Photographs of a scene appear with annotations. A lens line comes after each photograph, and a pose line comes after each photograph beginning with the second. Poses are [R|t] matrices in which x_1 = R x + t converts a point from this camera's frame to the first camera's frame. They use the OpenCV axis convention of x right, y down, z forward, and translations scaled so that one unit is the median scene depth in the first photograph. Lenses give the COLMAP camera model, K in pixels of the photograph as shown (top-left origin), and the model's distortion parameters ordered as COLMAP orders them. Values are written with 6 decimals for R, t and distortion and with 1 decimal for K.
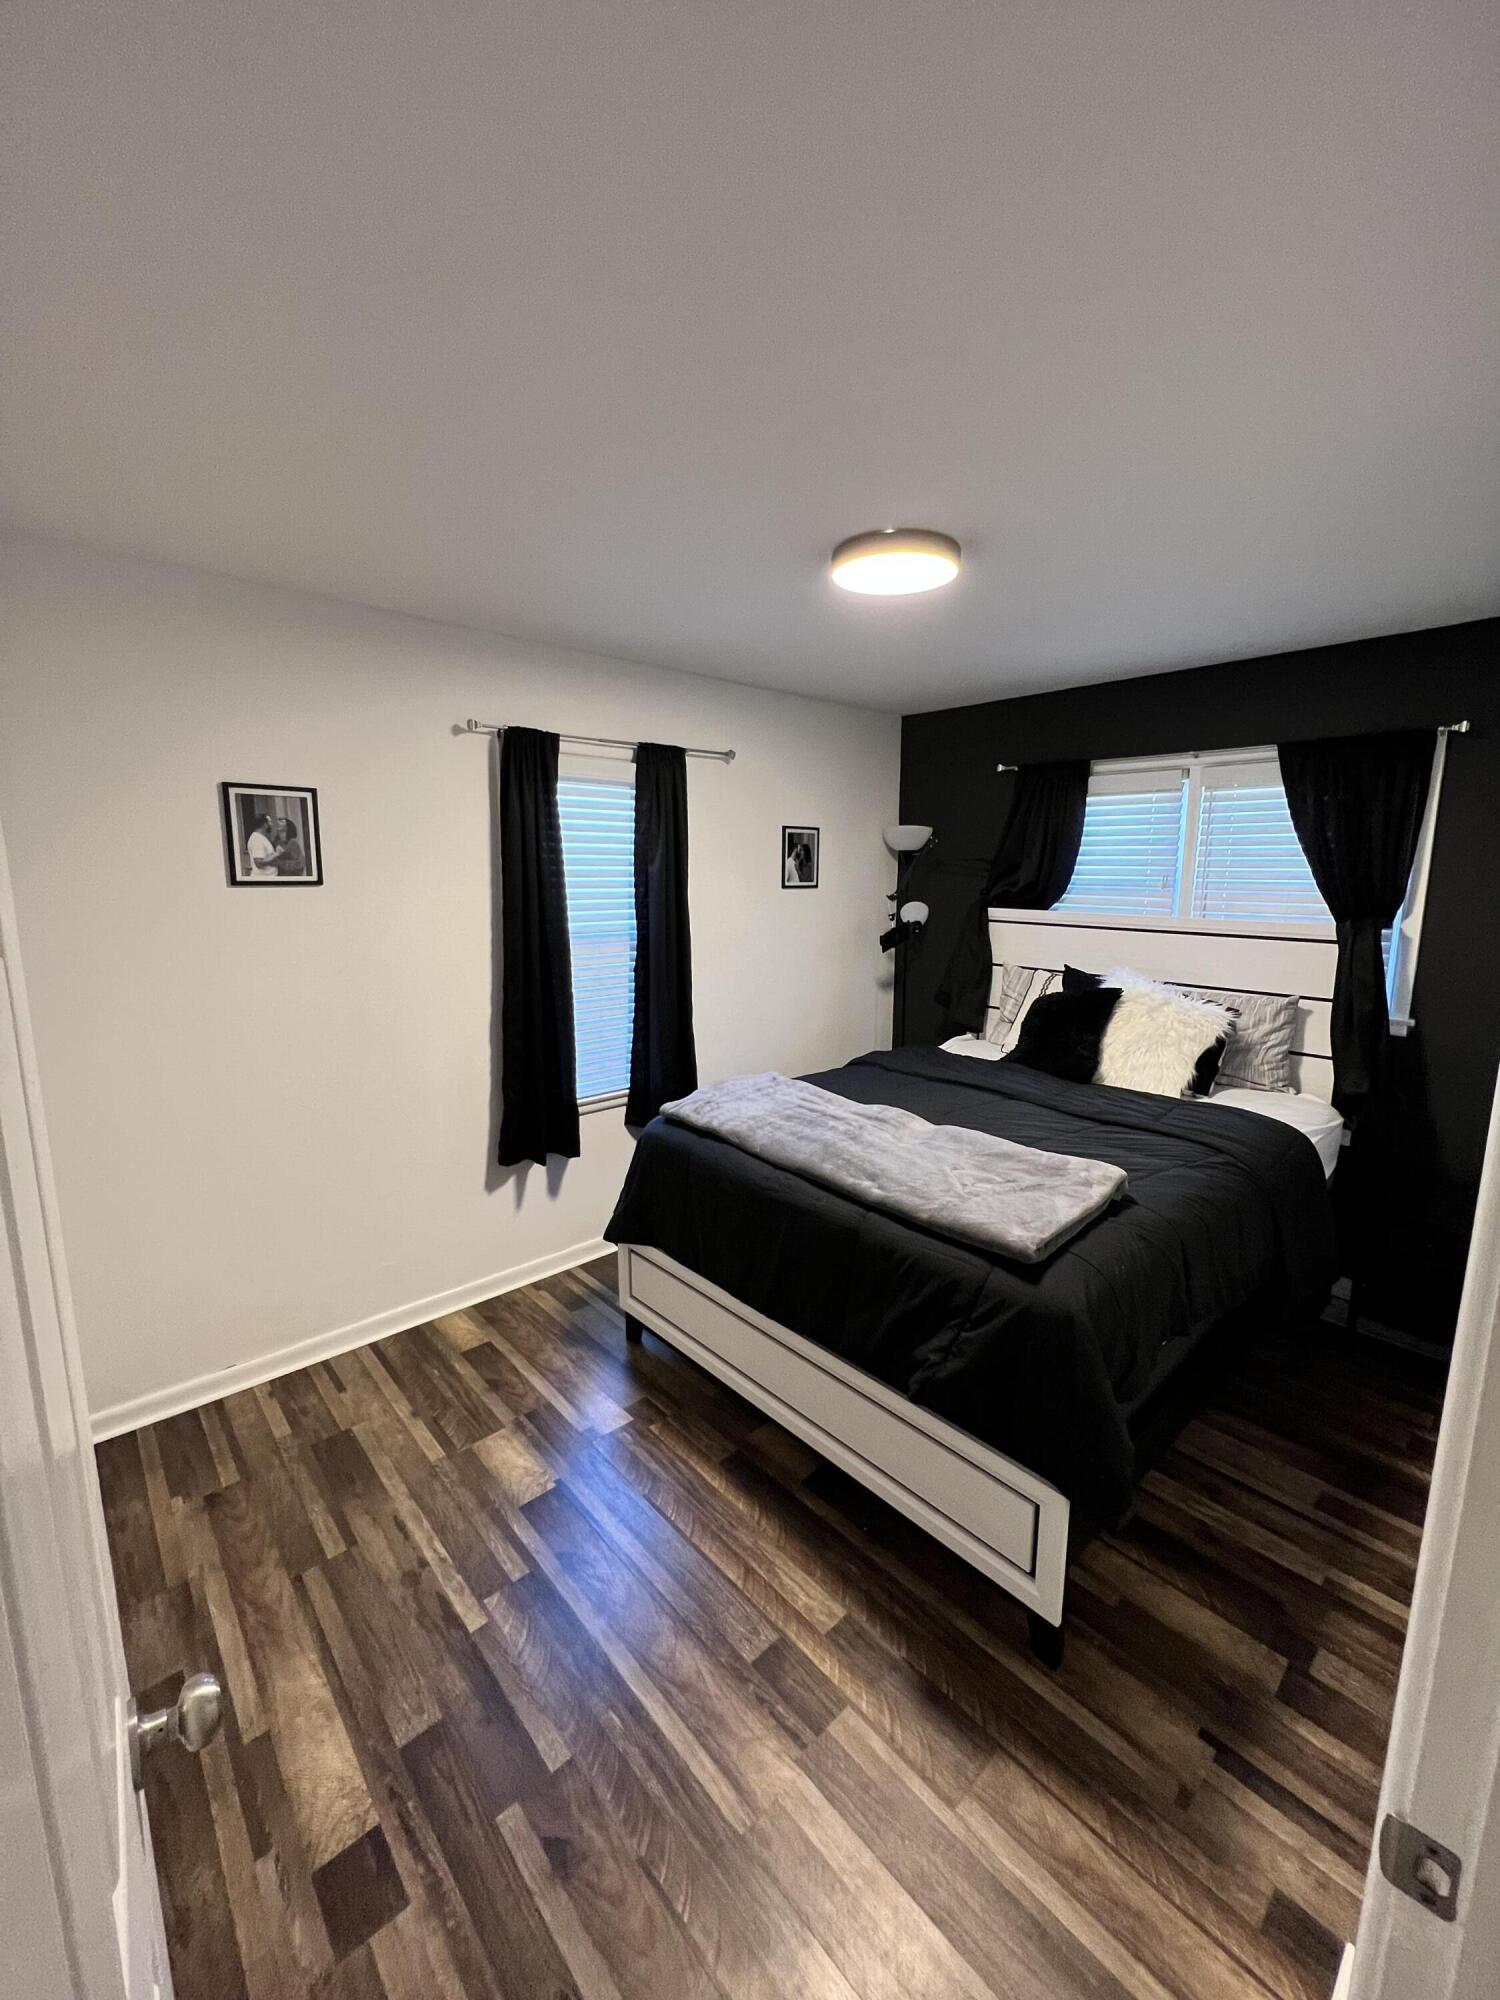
lens RADIAL K [[799.9, 0, 760.3], [0, 799.9, 996.8], [0, 0, 1]] dist [0.000176, -0.000054]
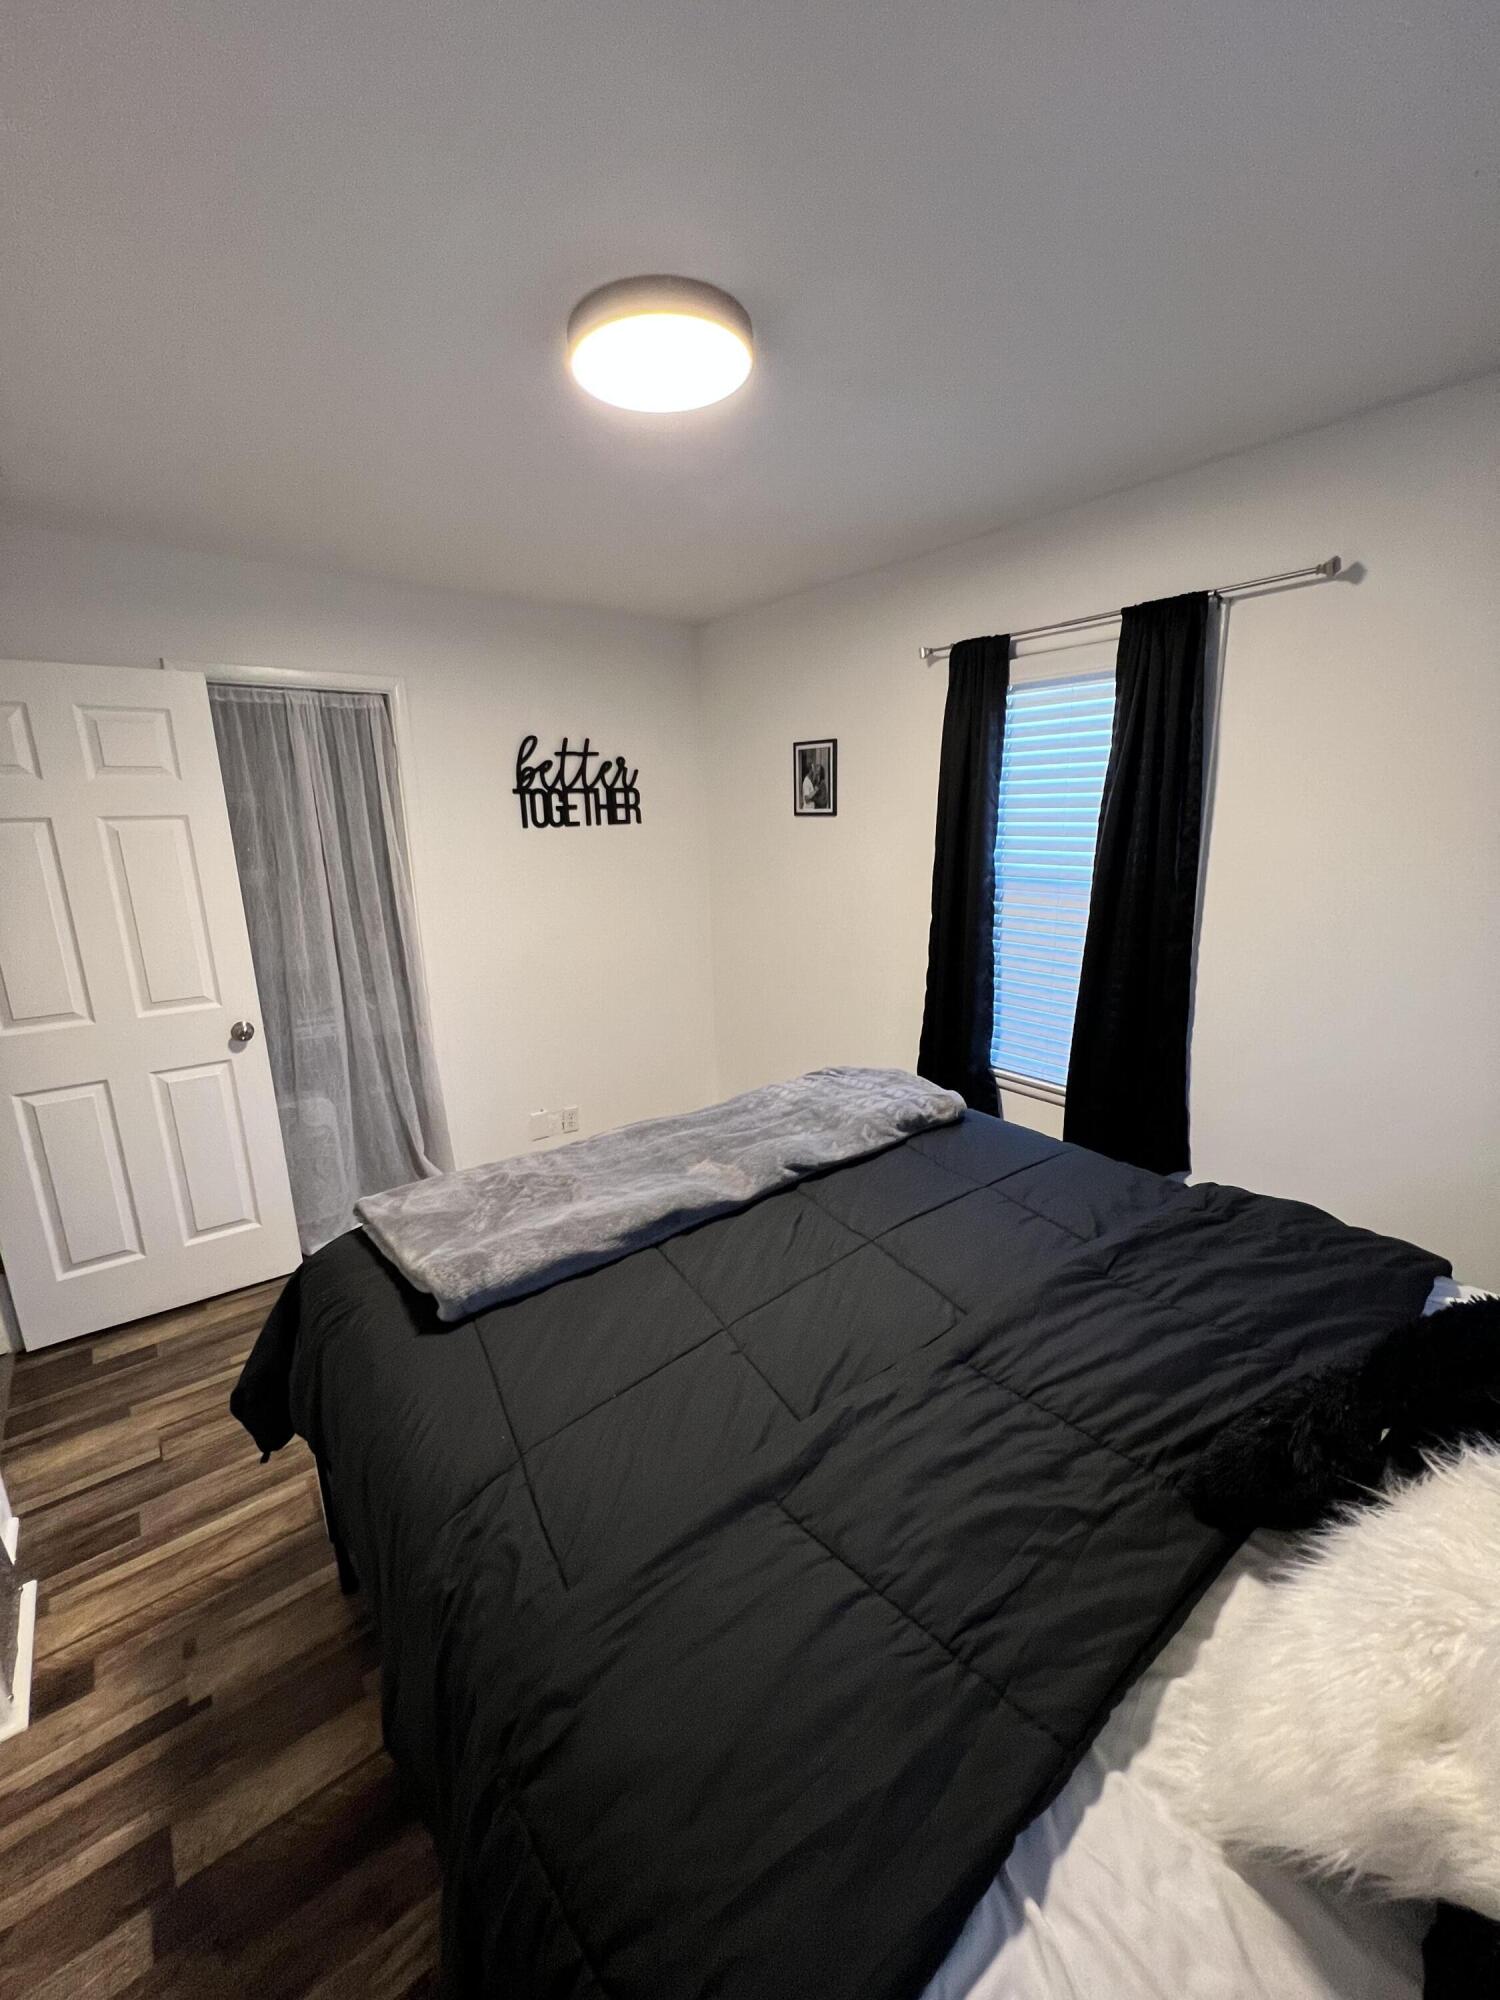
lens RADIAL K [[799.9, 0, 762.0], [0, 799.9, 1001.7], [0, 0, 1]] dist [0.000176, -0.000054]
pose [[-0.054211, 0.232730, -0.971029, 0.819011], [-0.140659, 0.960983, 0.238175, -0.150329], [0.988573, 0.149496, -0.019361, 1.007554]]
